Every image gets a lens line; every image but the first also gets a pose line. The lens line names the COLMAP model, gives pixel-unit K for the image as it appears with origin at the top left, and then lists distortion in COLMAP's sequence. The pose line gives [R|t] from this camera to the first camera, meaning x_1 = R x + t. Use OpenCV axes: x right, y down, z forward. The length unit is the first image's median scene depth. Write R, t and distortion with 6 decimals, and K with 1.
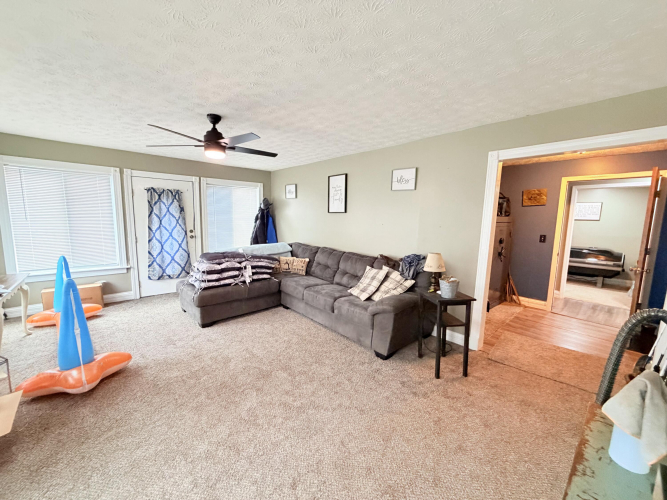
lens RADIAL K [[266.5, 0, 334.1], [0, 266.5, 248.5], [0, 0, 1]] dist [0.000308, 0.000097]
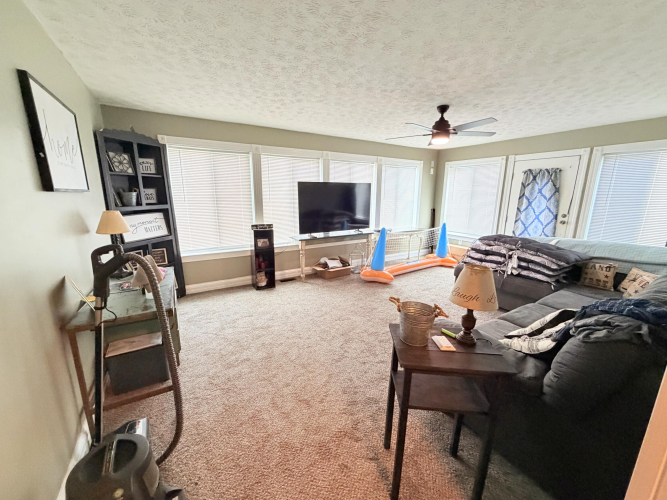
lens RADIAL K [[266.5, 0, 333.1], [0, 266.5, 253.3], [0, 0, 1]] dist [0.000308, 0.000097]
pose [[-0.196855, 0.193096, -0.961229, 0.561082], [-0.130696, 0.966495, 0.220920, -0.049687], [0.971682, 0.169118, -0.165022, 0.542284]]
